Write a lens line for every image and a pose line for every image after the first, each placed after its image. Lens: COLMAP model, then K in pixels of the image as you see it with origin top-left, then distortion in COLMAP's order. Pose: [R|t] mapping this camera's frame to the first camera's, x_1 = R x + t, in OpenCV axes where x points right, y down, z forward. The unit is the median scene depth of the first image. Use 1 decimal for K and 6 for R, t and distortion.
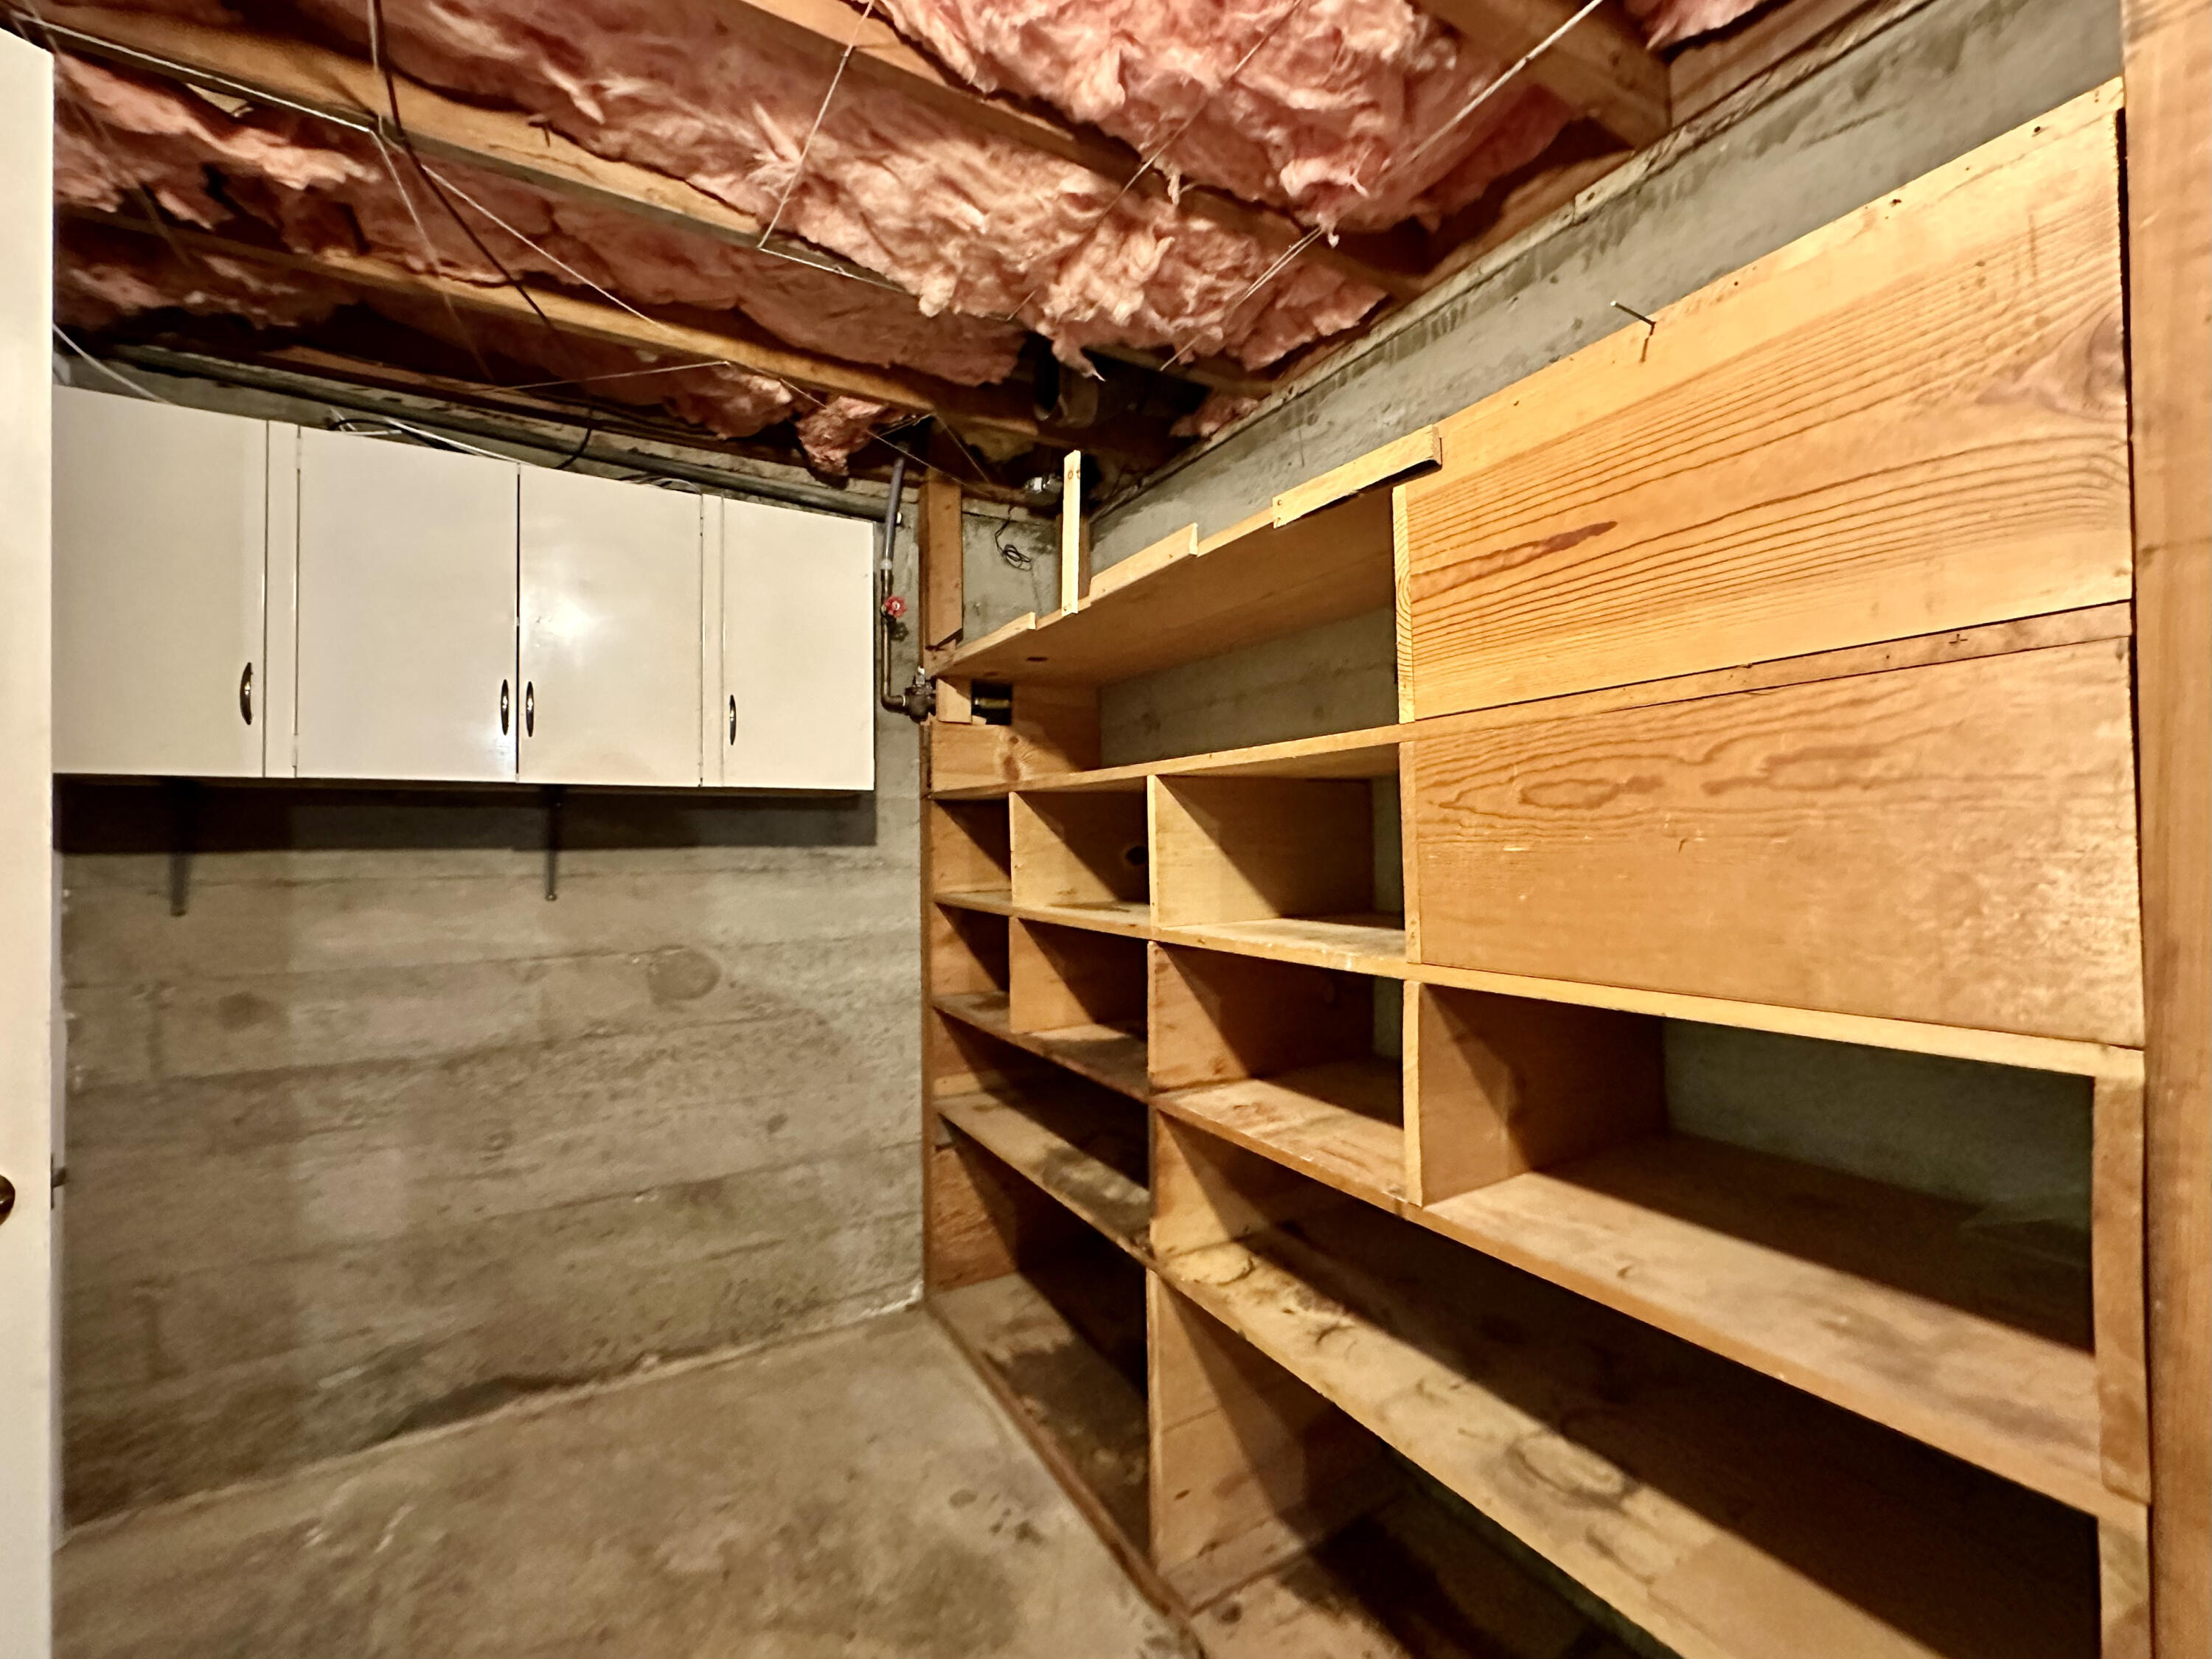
lens RADIAL K [[898.2, 0, 1095.7], [0, 898.2, 826.6], [0, 0, 1]] dist [-0.001904, 0.000293]
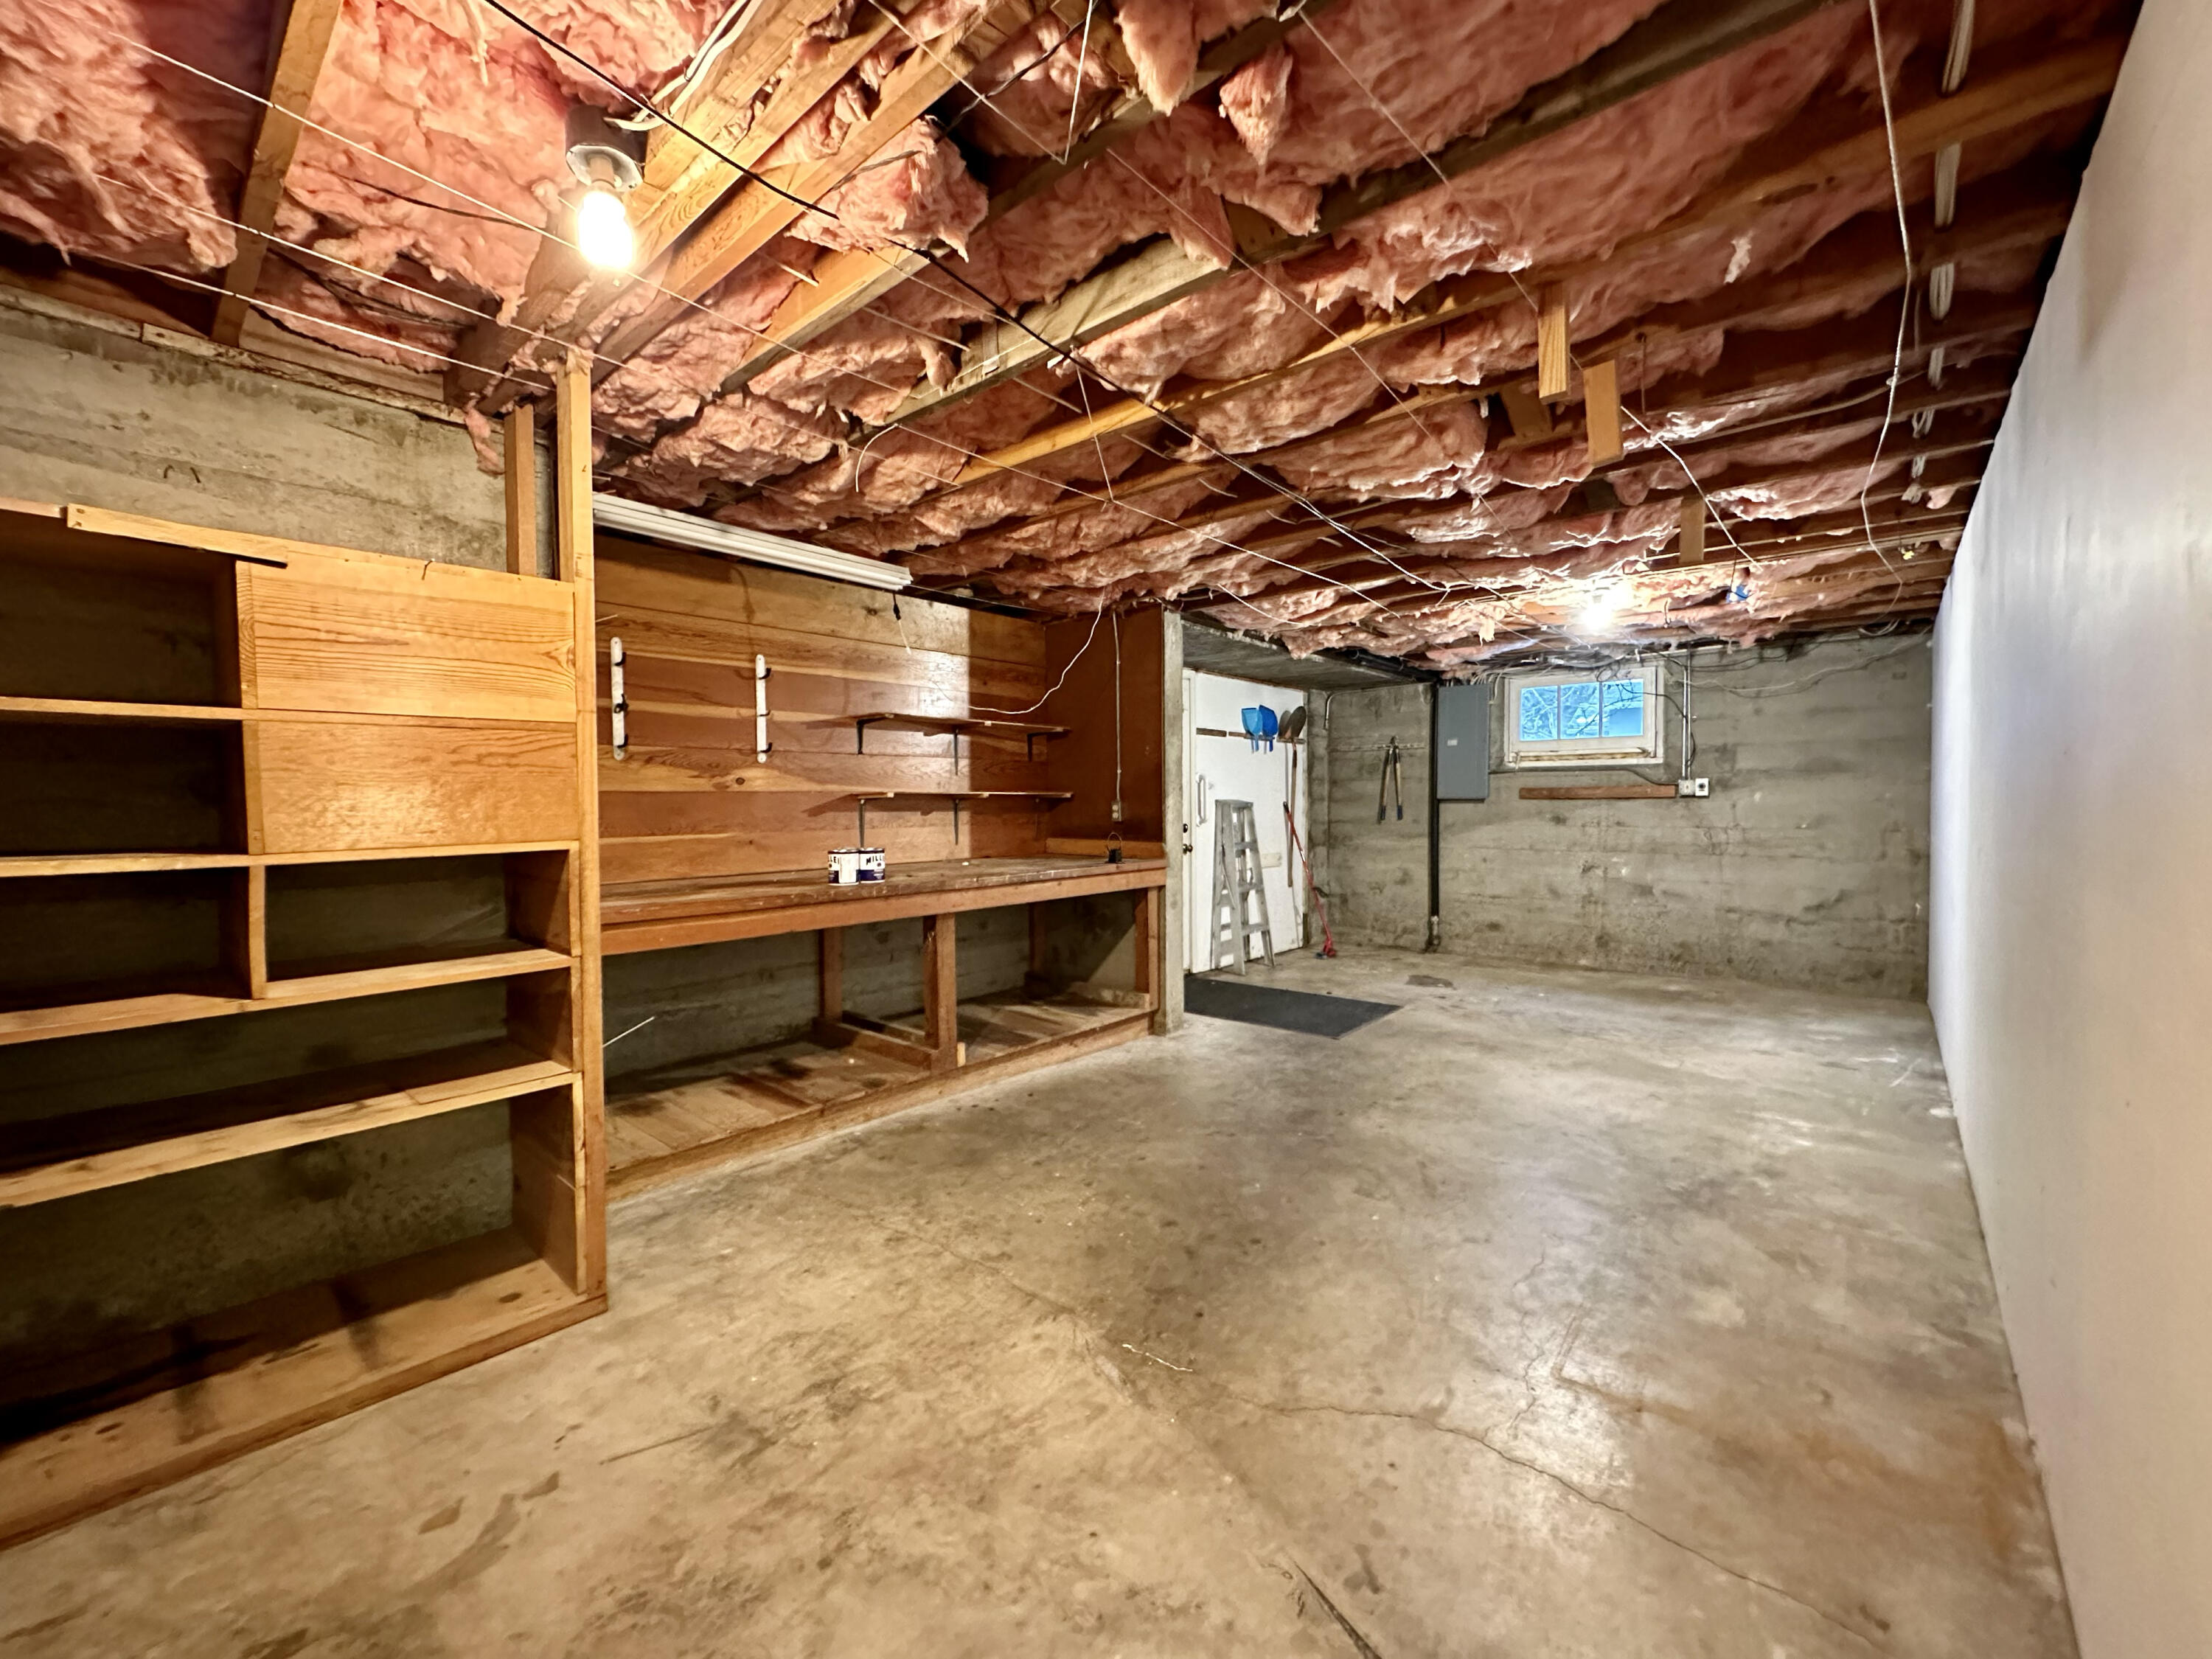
lens RADIAL K [[898.2, 0, 1097.1], [0, 898.2, 813.6], [0, 0, 1]] dist [-0.001904, 0.000293]
pose [[-0.316045, 0.000493, 0.948744, -0.845323], [-0.003568, 0.999992, -0.001708, 0.035913], [-0.948738, -0.003925, -0.316041, 0.025490]]
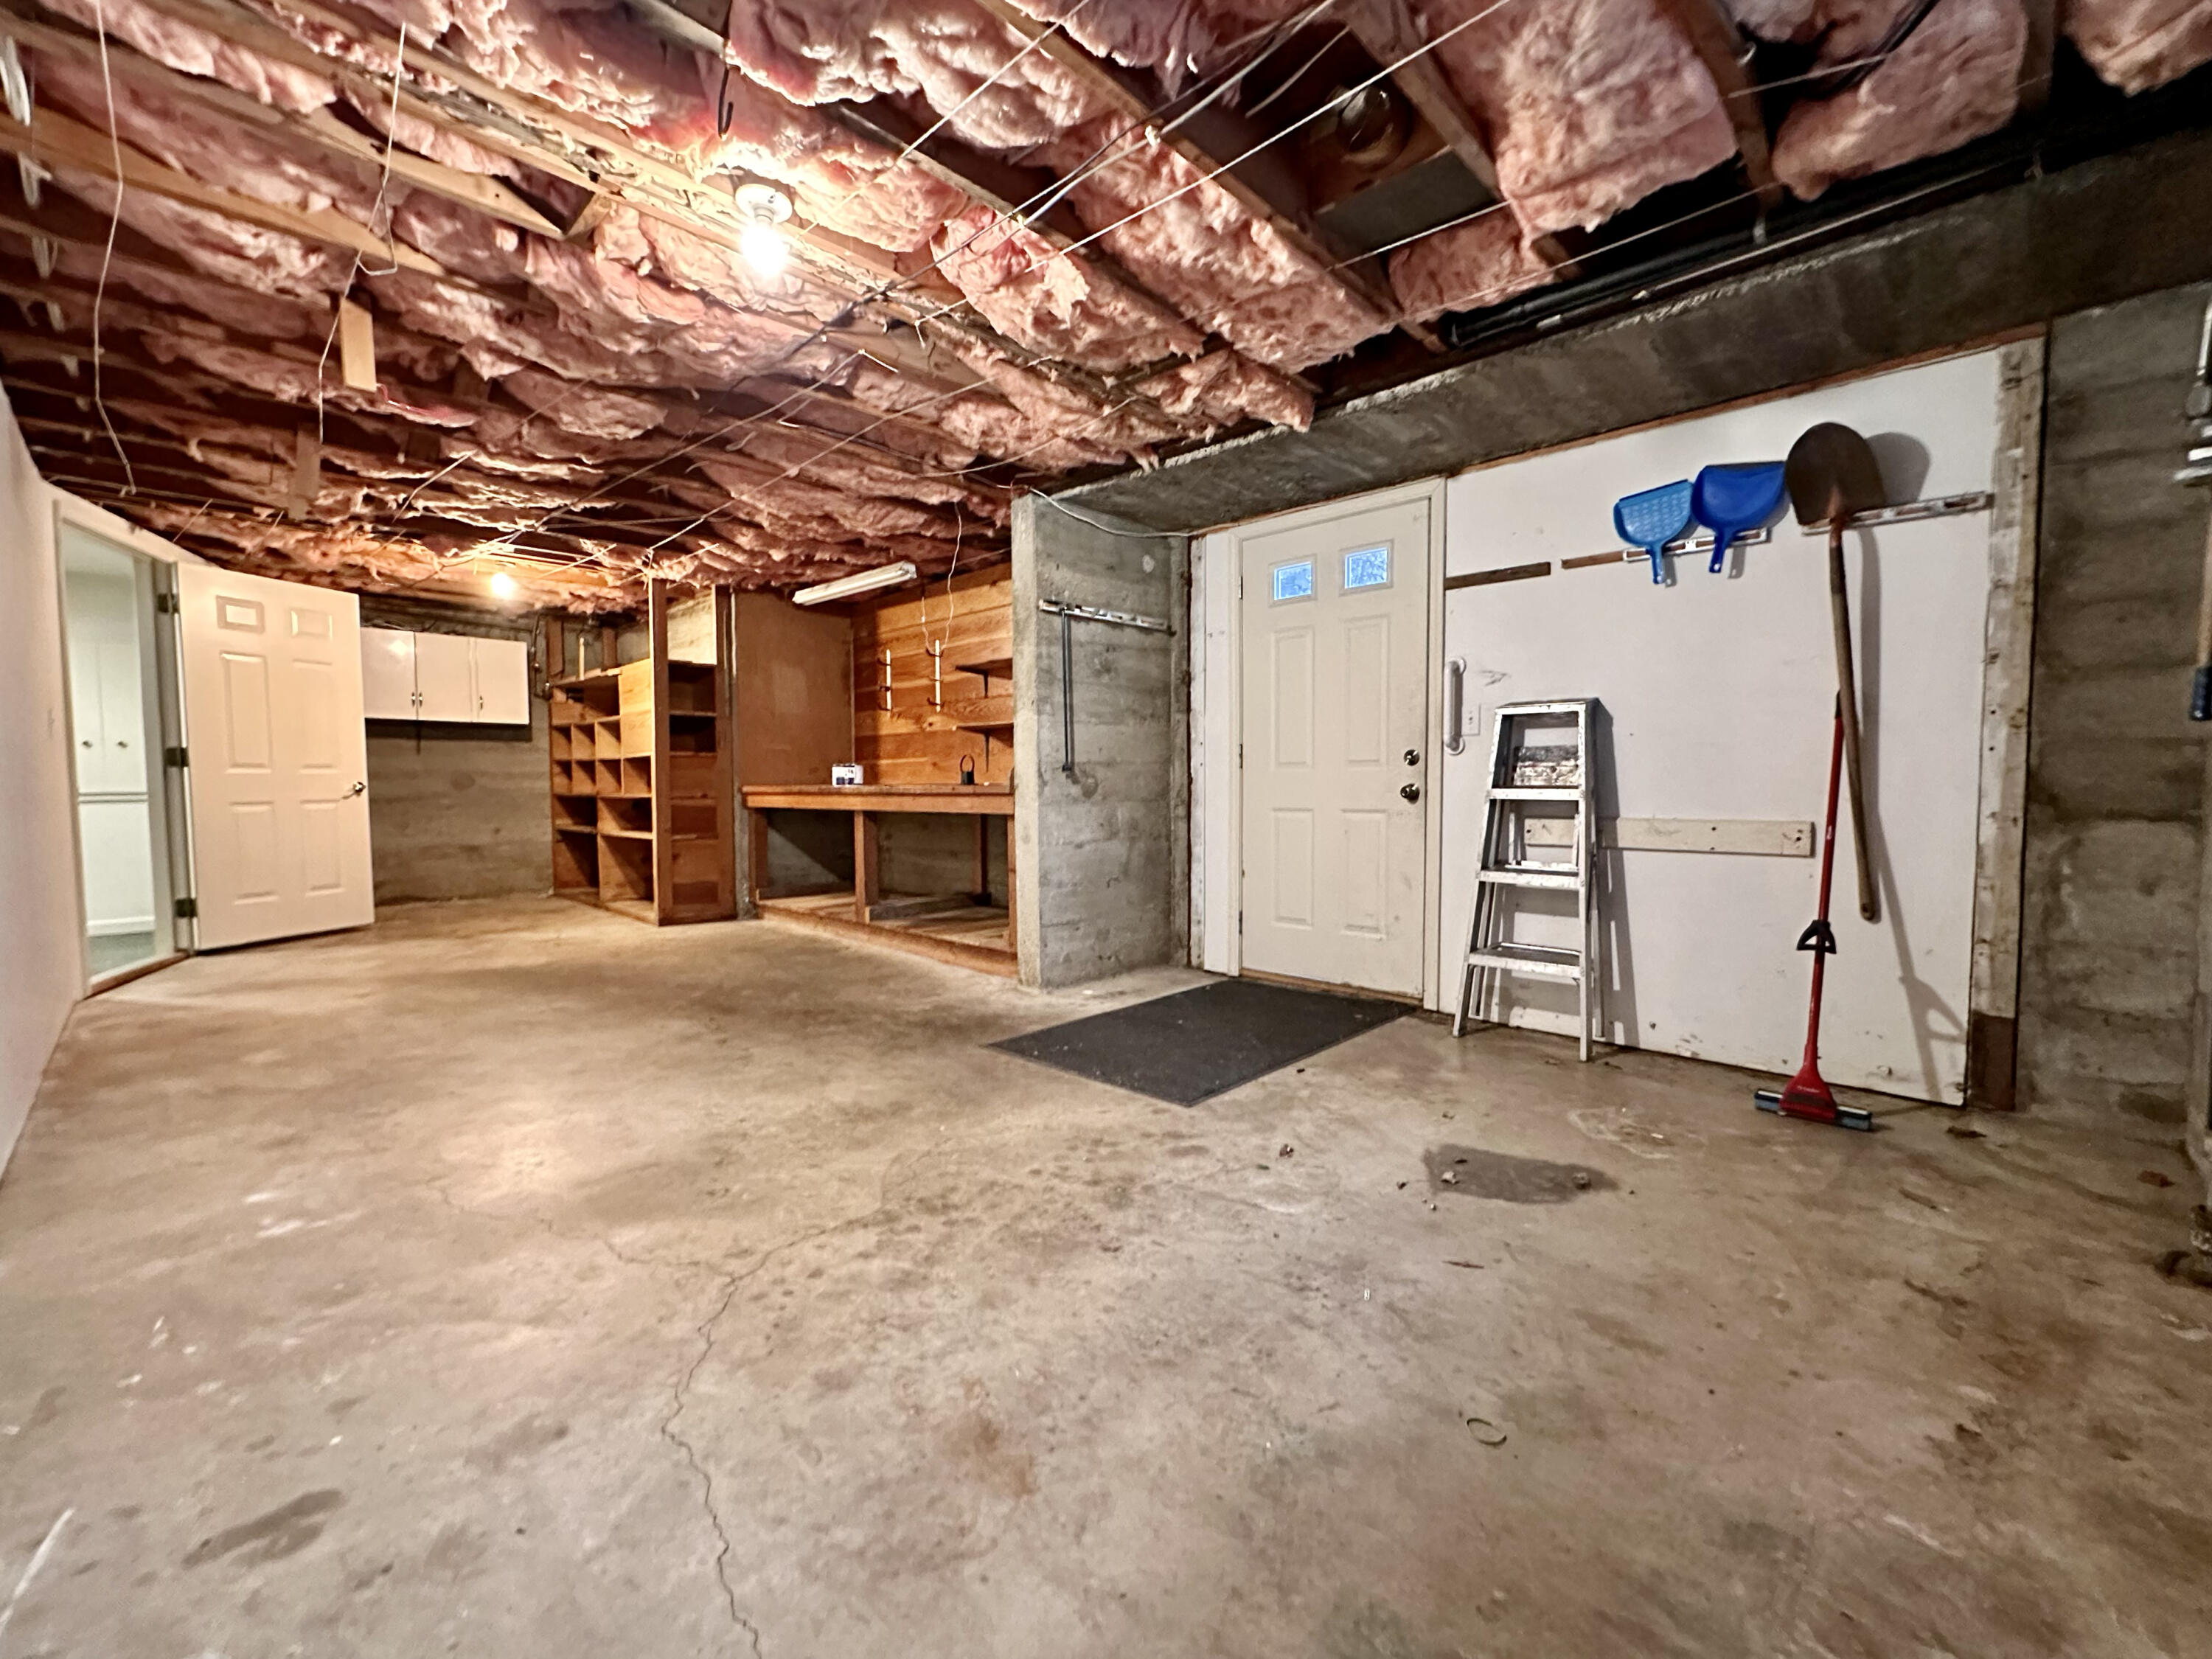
lens RADIAL K [[898.2, 0, 1088.1], [0, 898.2, 824.9], [0, 0, 1]] dist [-0.001904, 0.000293]
pose [[0.963052, -0.005880, 0.269251, 0.858638], [-0.010822, 0.998109, 0.060502, 0.110580], [-0.269098, -0.061180, 0.961168, -2.801996]]
